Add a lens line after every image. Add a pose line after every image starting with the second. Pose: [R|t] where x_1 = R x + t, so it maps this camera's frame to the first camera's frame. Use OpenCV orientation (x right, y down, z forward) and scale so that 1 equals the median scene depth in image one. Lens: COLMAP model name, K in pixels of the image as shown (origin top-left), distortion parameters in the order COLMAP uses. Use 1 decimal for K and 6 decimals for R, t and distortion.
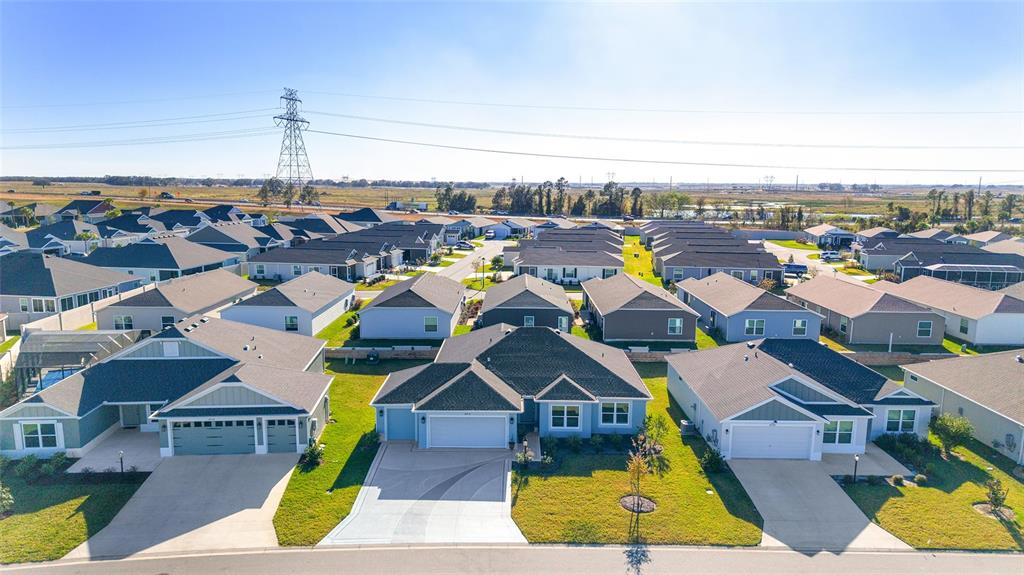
lens RADIAL K [[673.1, 0, 512.0], [0, 673.1, 287.5], [0, 0, 1]] dist [0.007225, -0.001360]
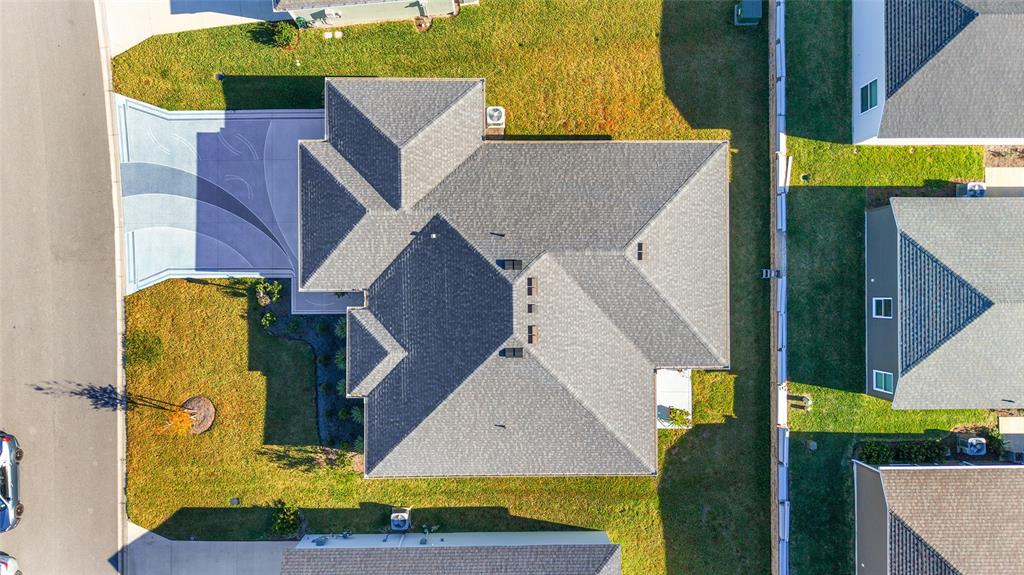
lens RADIAL K [[673.1, 0, 512.0], [0, 673.1, 287.5], [0, 0, 1]] dist [0.007225, -0.001360]
pose [[0.013139, 0.999868, -0.009535, 0.025539], [-0.171178, 0.011644, 0.985171, -0.653073], [0.985153, -0.011312, 0.171308, 1.238216]]
